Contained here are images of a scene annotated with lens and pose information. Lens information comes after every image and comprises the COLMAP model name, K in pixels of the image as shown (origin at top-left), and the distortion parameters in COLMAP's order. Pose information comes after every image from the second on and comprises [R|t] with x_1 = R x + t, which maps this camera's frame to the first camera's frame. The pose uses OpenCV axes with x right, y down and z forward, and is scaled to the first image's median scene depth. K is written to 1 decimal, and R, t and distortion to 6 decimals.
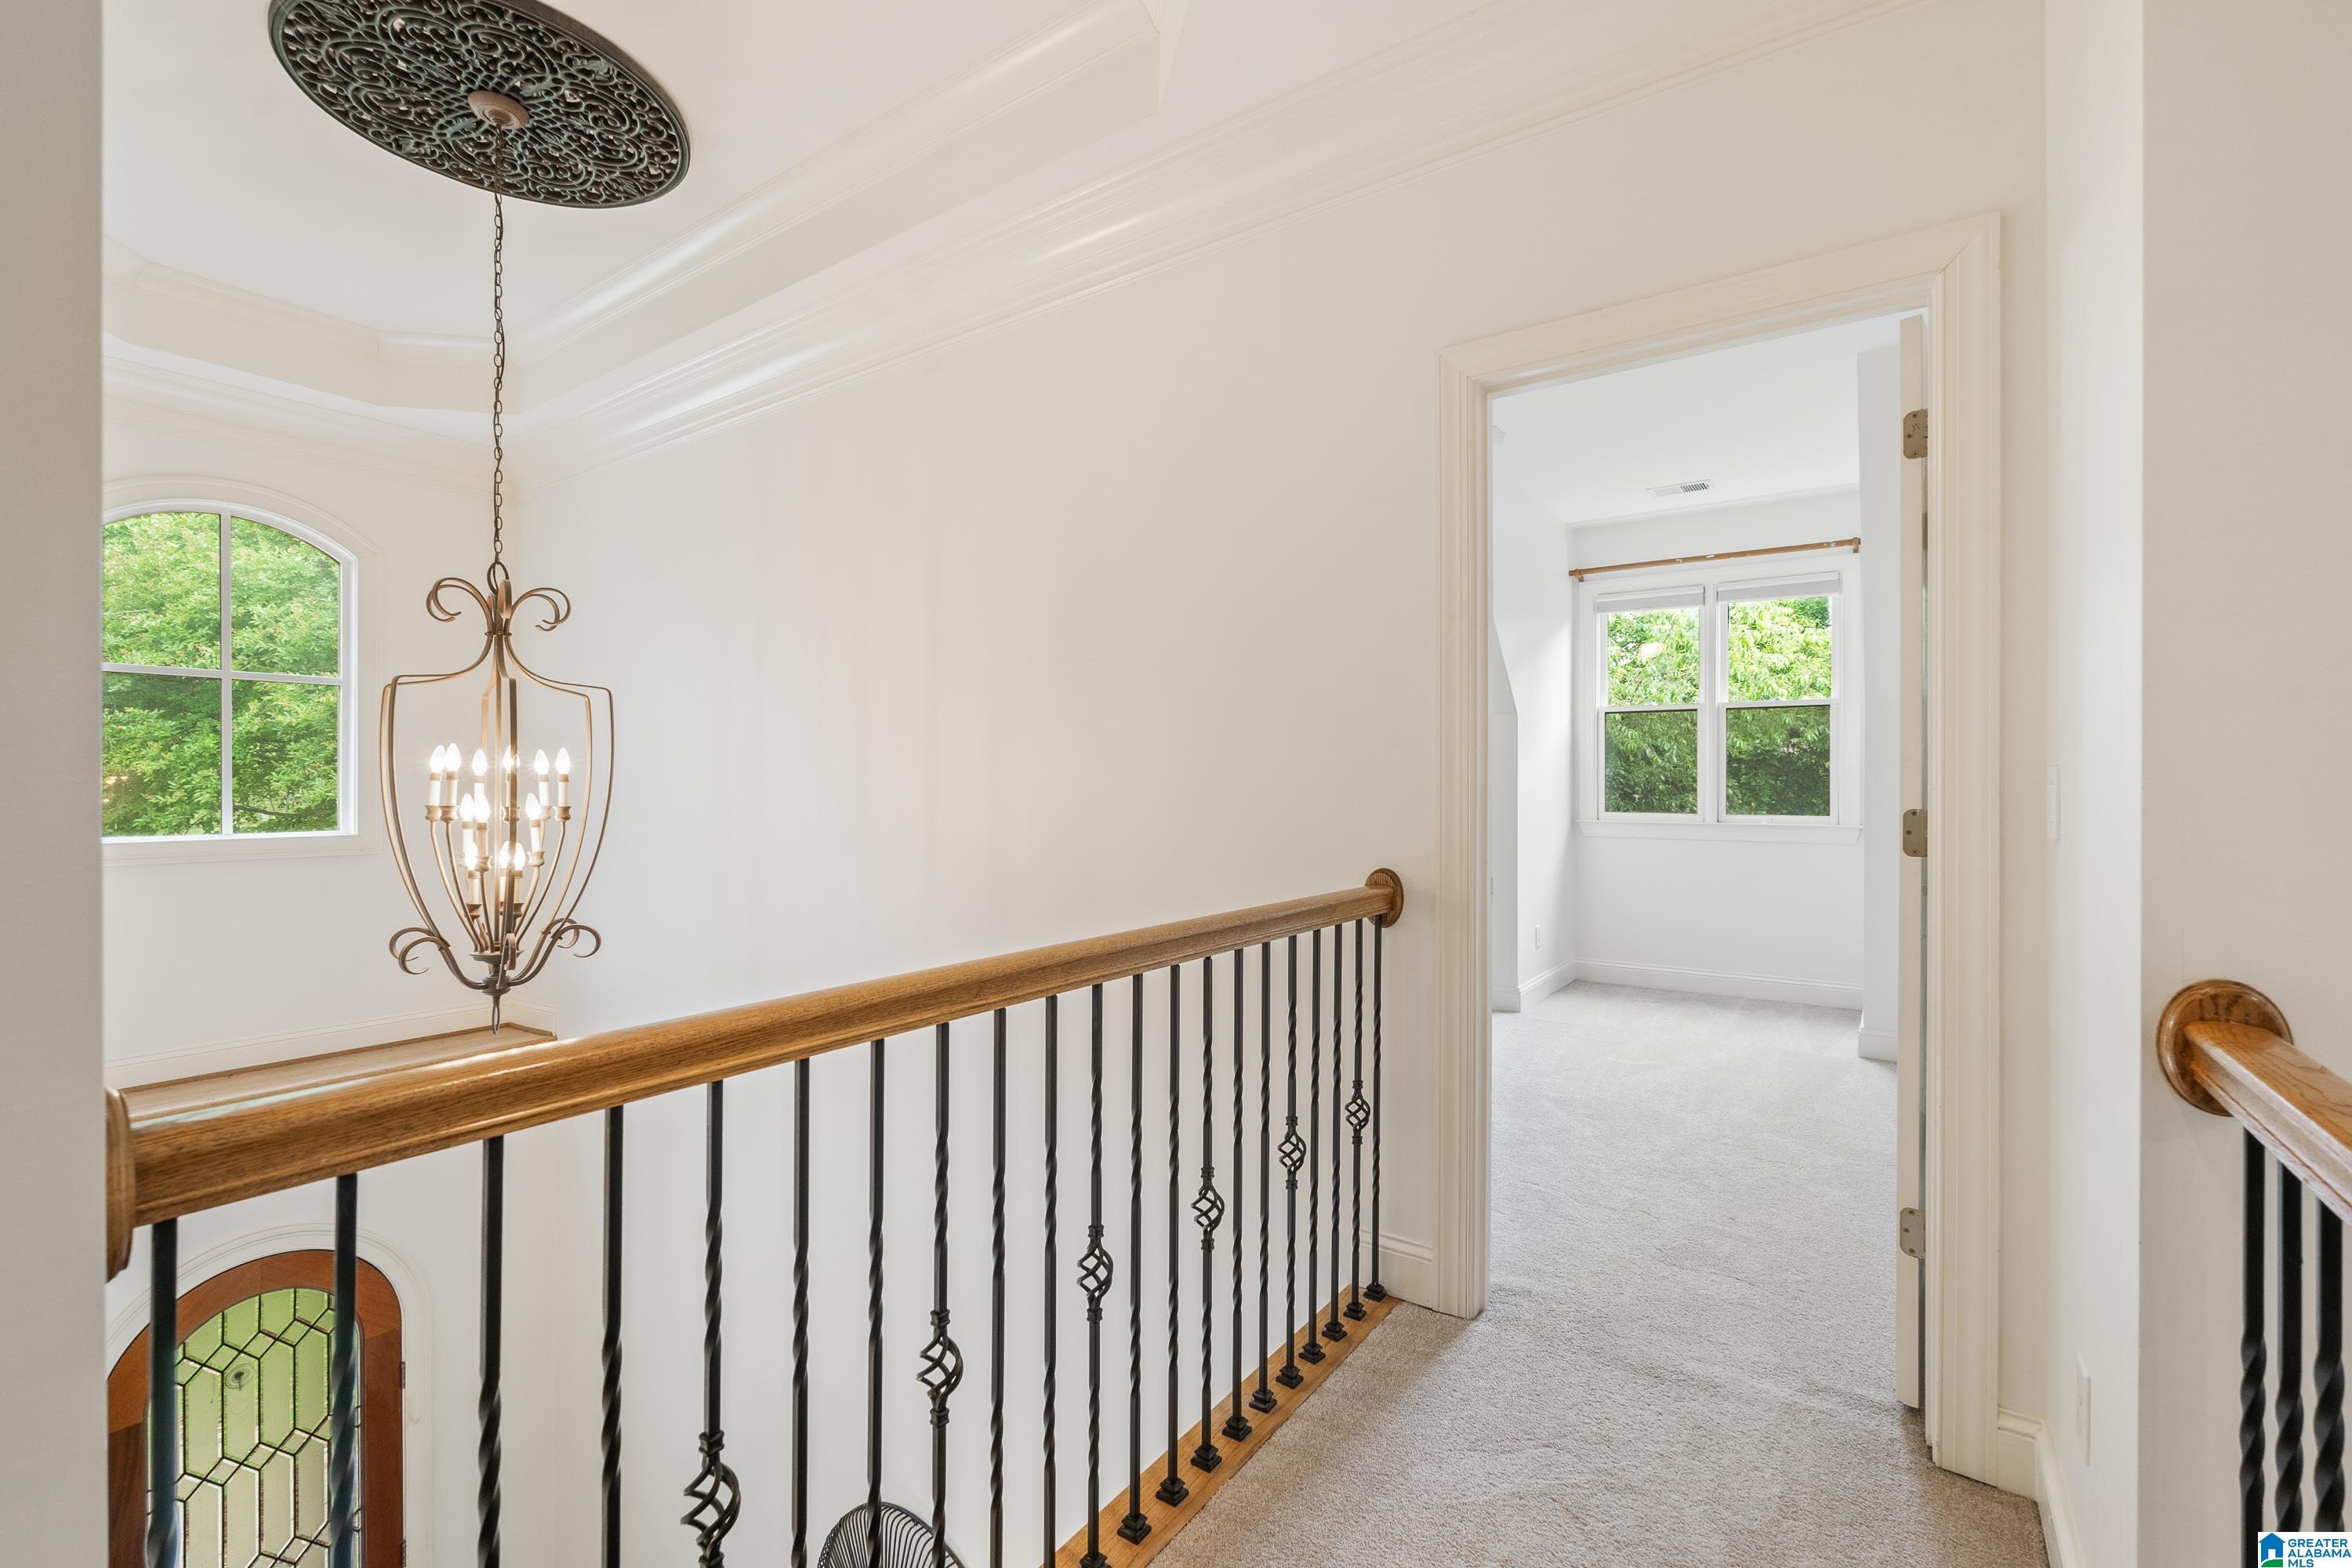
lens RADIAL K [[1038.9, 0, 1170.5], [0, 1038.9, 783.4], [0, 0, 1]] dist [-0.002536, -0.000104]
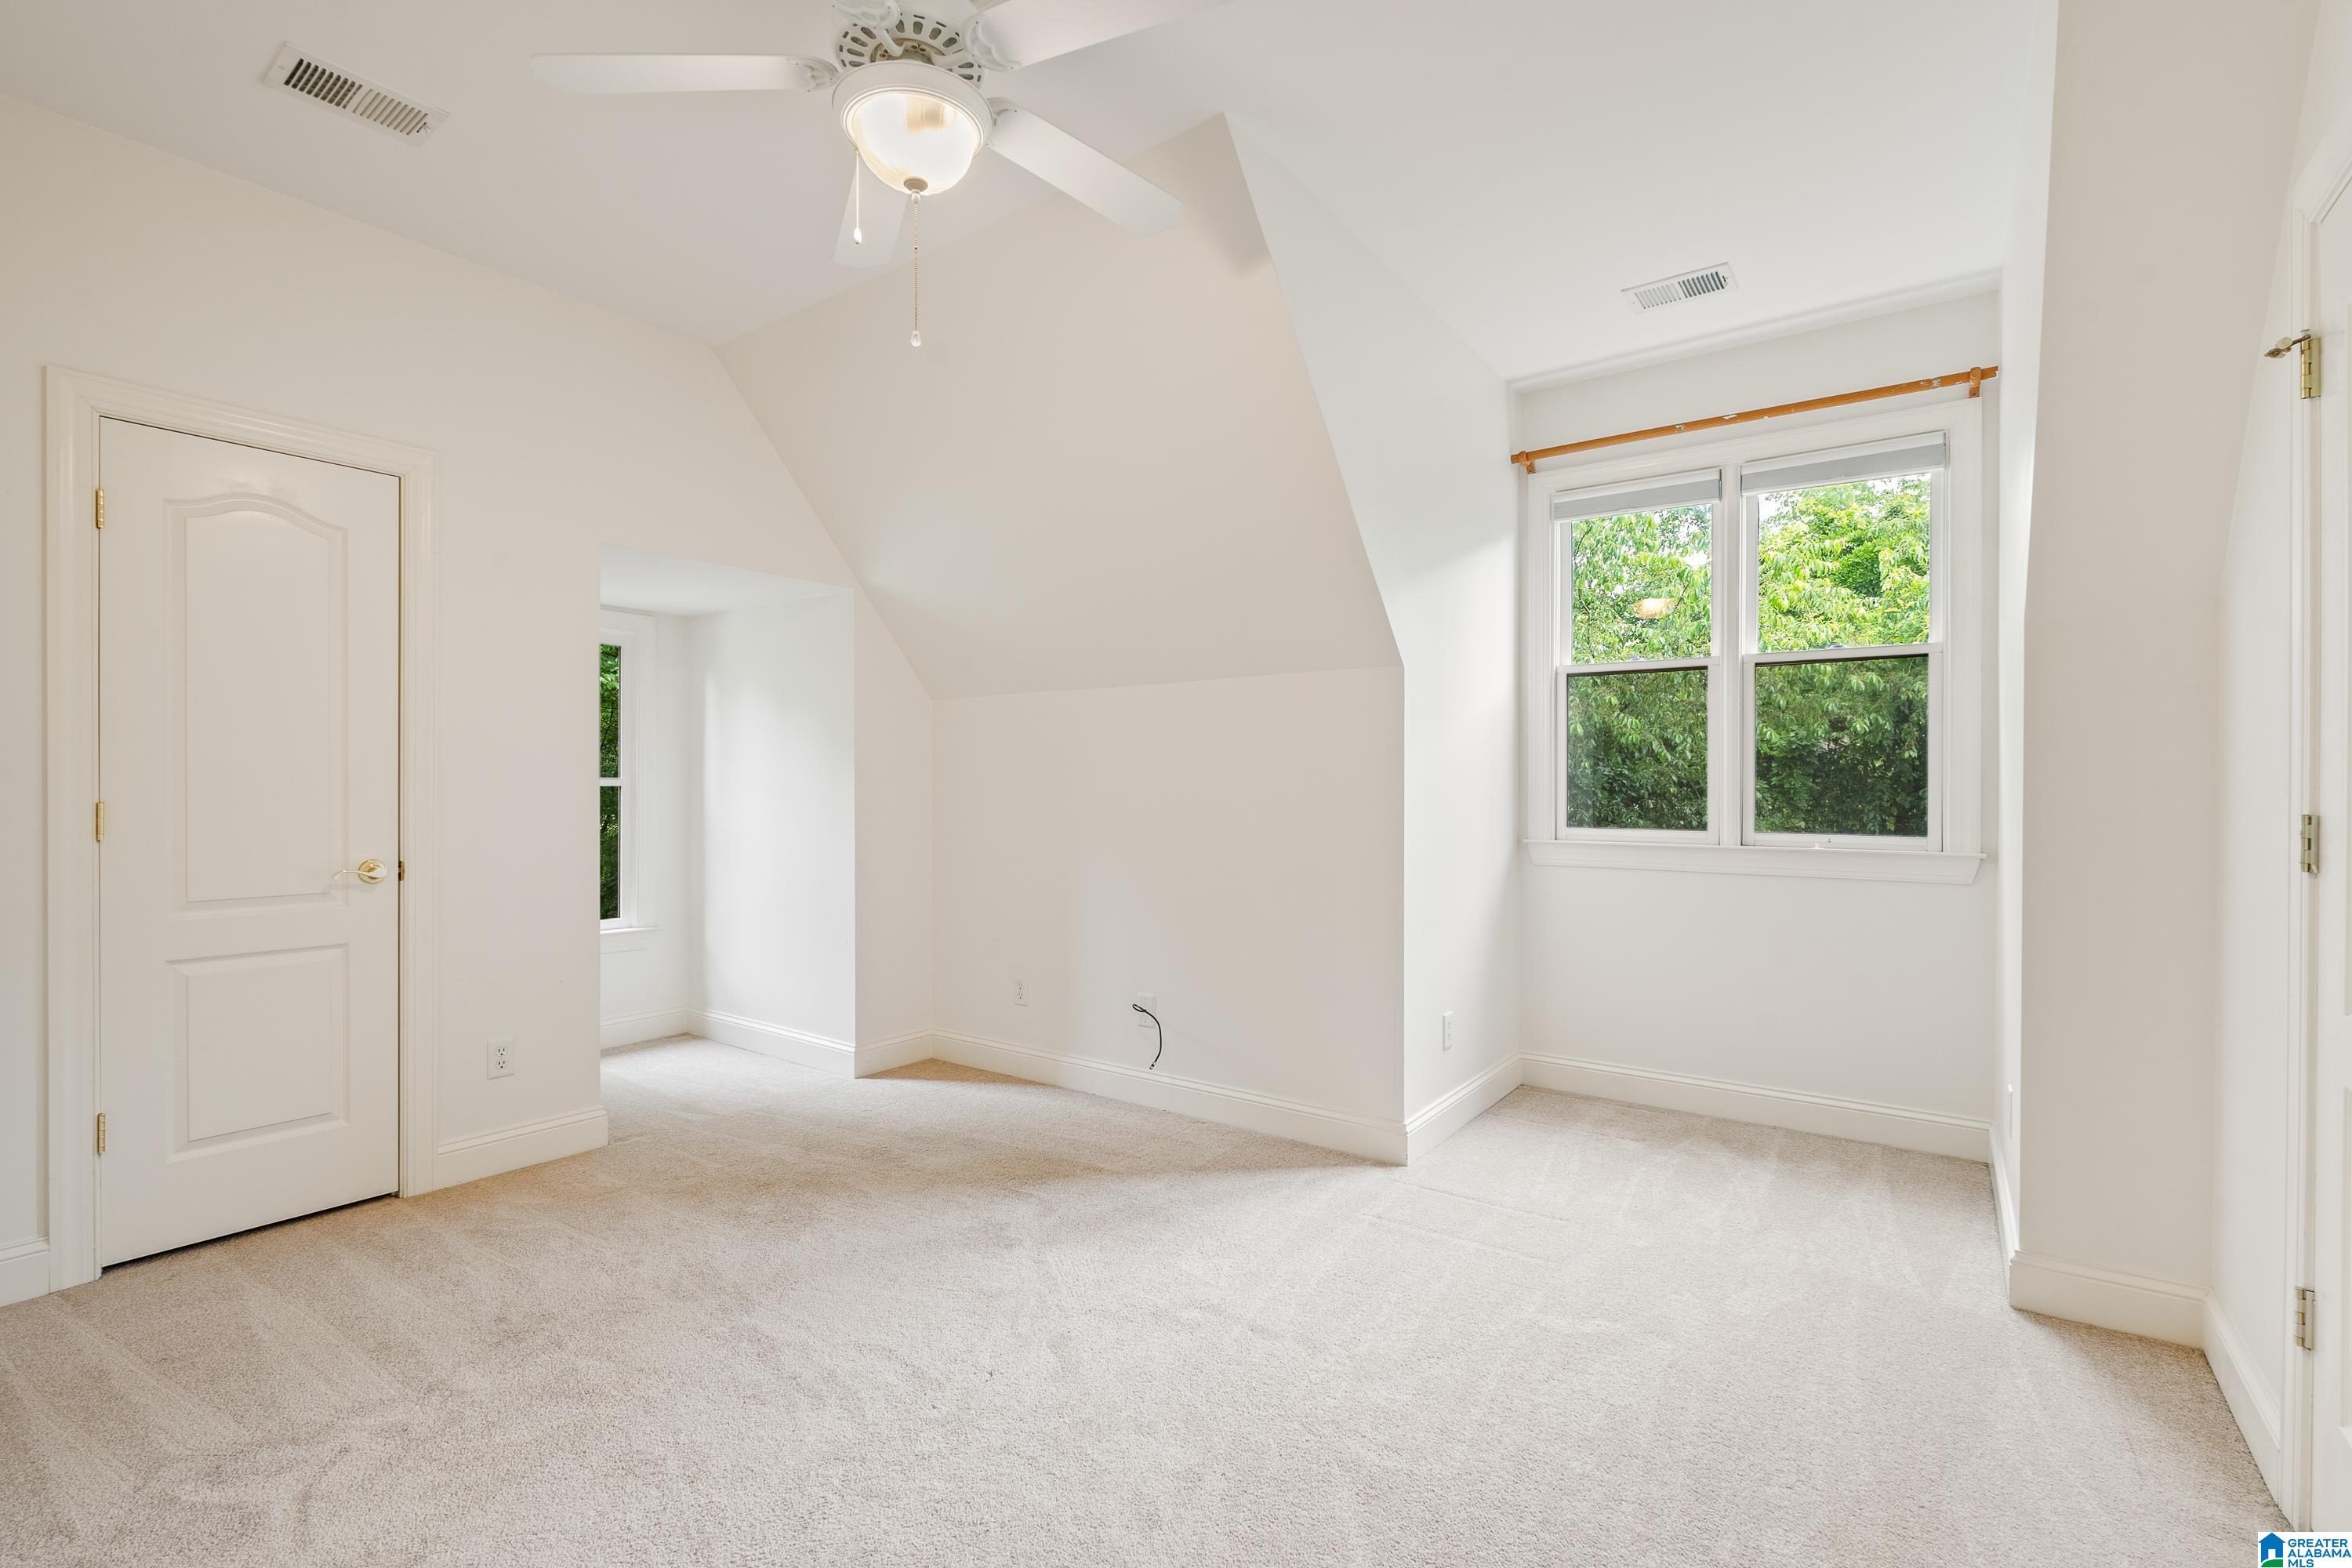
lens RADIAL K [[1038.9, 0, 1179.2], [0, 1038.9, 790.4], [0, 0, 1]] dist [-0.002536, -0.000104]
pose [[0.999902, 0.000812, -0.013972, 0.187658], [-0.000763, 0.999994, 0.003502, 0.002547], [0.013975, -0.003491, 0.999896, 0.351788]]
